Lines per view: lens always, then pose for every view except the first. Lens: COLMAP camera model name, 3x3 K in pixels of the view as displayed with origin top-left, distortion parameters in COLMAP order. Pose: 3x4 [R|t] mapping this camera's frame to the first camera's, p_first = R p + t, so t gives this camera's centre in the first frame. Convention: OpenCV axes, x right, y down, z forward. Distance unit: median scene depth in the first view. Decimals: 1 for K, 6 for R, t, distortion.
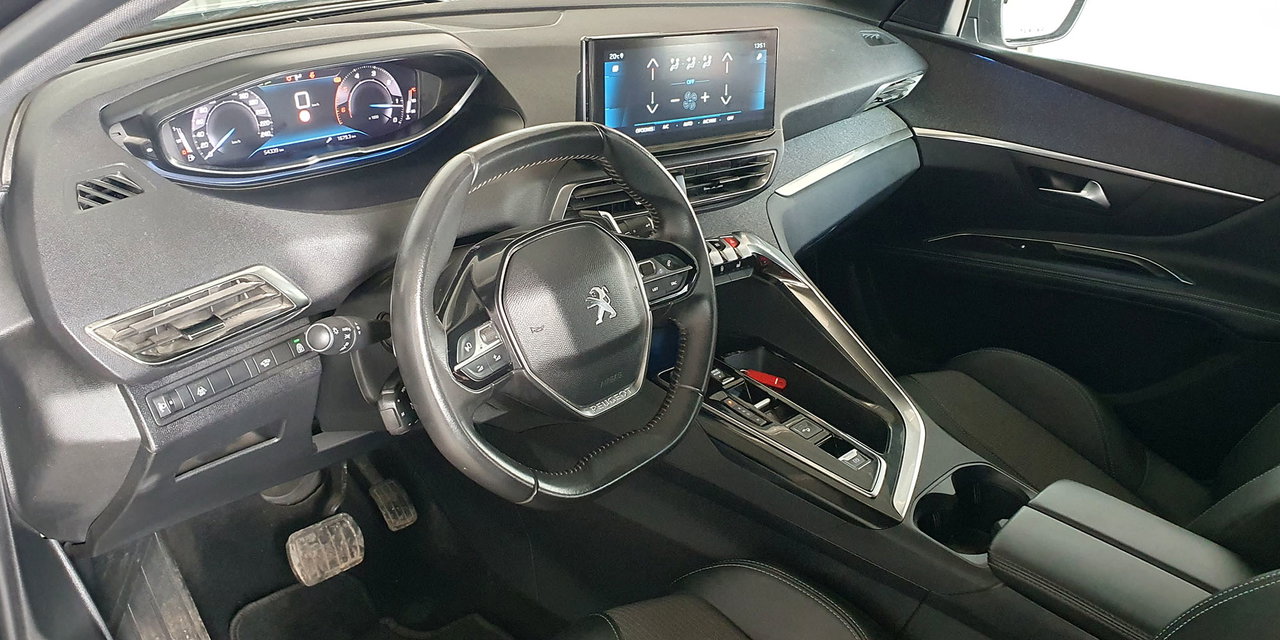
lens RADIAL K [[1103.1, 0, 637.5], [0, 1103.1, 320.3], [0, 0, 1]] dist [0.035416, -0.011423]
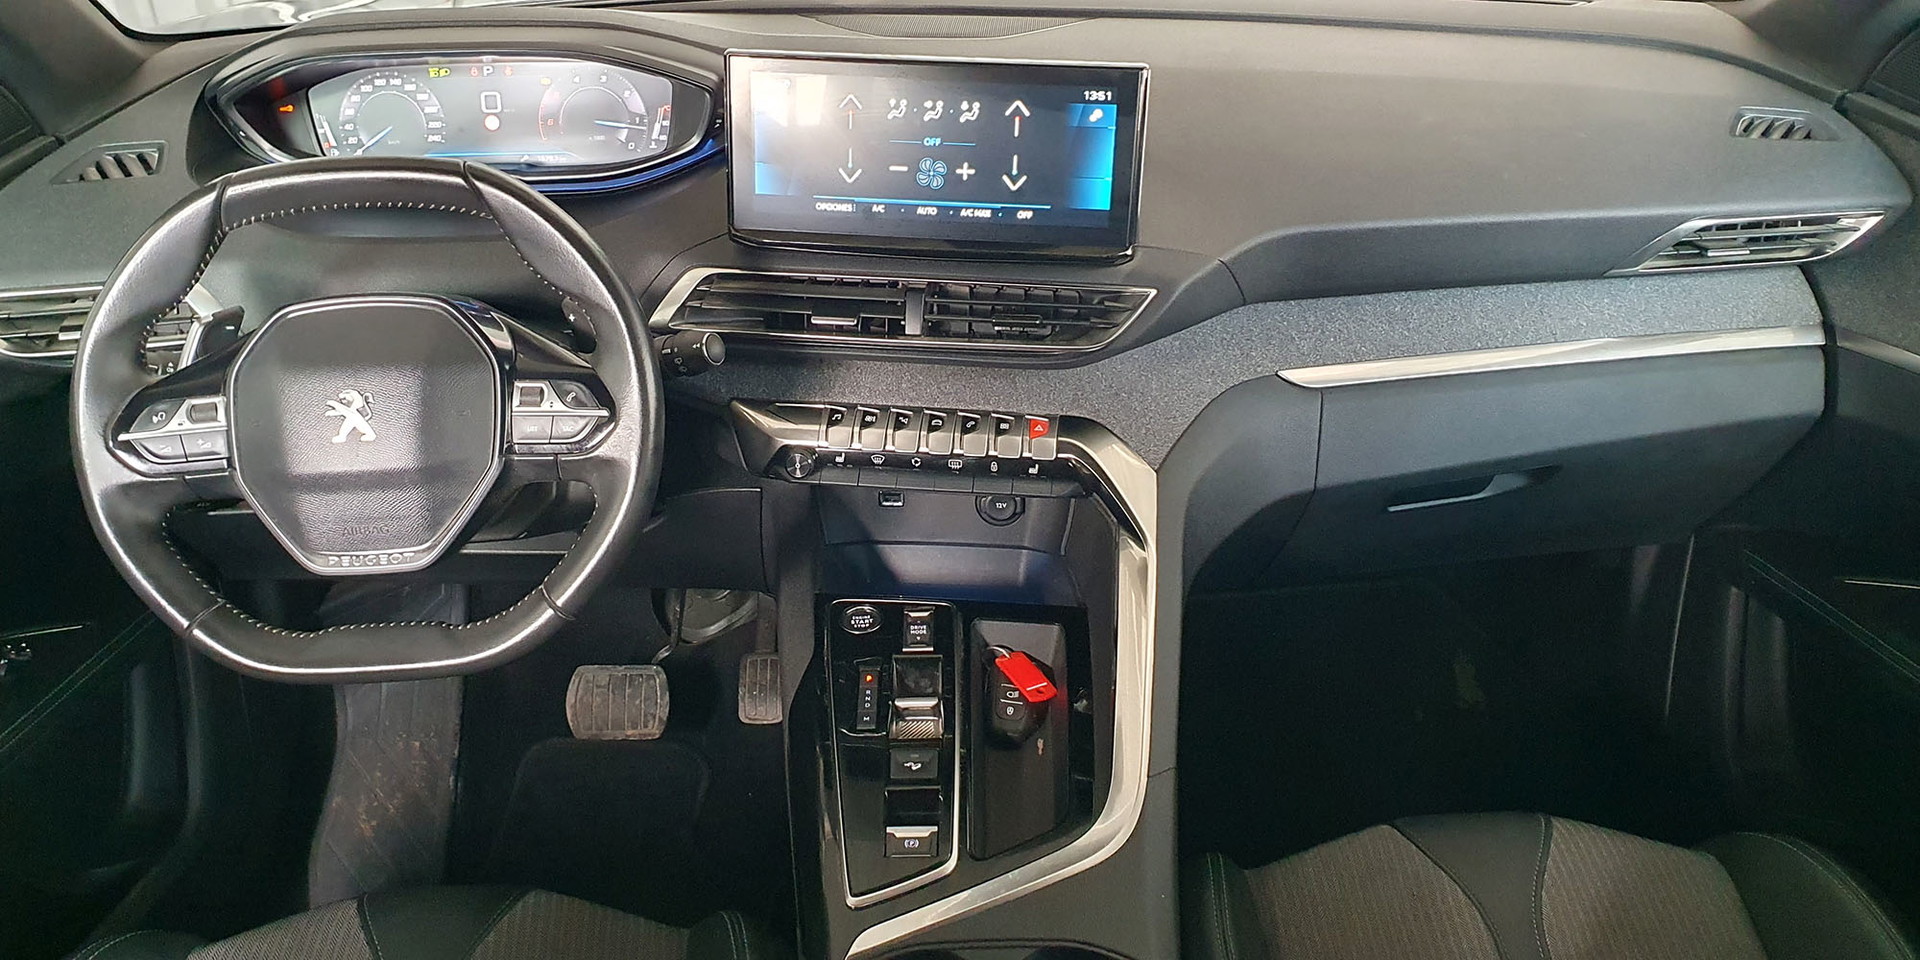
lens RADIAL K [[1654.6, 0, 946.0], [0, 1654.6, 461.9], [0, 0, 1]] dist [0.035416, -0.011423]
pose [[0.677366, 0.248640, -0.692353, 0.710657], [-0.253620, 0.962379, 0.097482, -0.137255], [0.690544, 0.109564, 0.714944, 0.380174]]
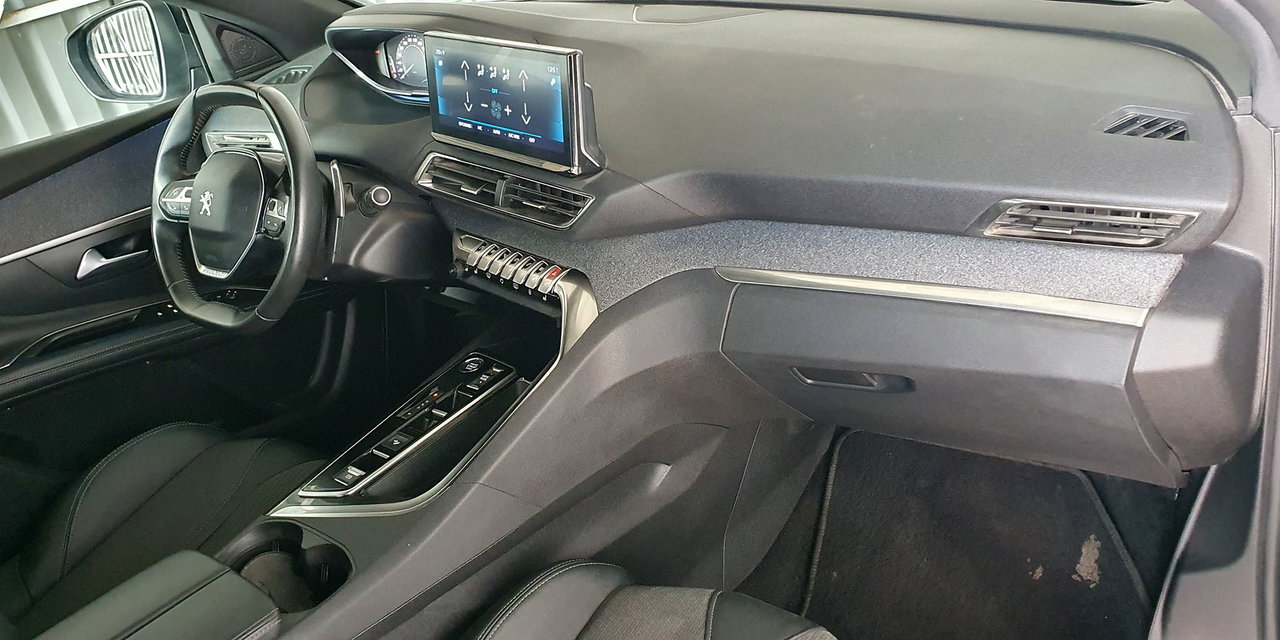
lens RADIAL K [[1103.1, 0, 644.7], [0, 1103.1, 332.4], [0, 0, 1]] dist [0.035416, -0.011423]
pose [[0.031971, 0.365156, -0.930397, 1.056958], [-0.295504, 0.892712, 0.340211, -0.398374], [0.954806, 0.264060, 0.136446, 1.041787]]
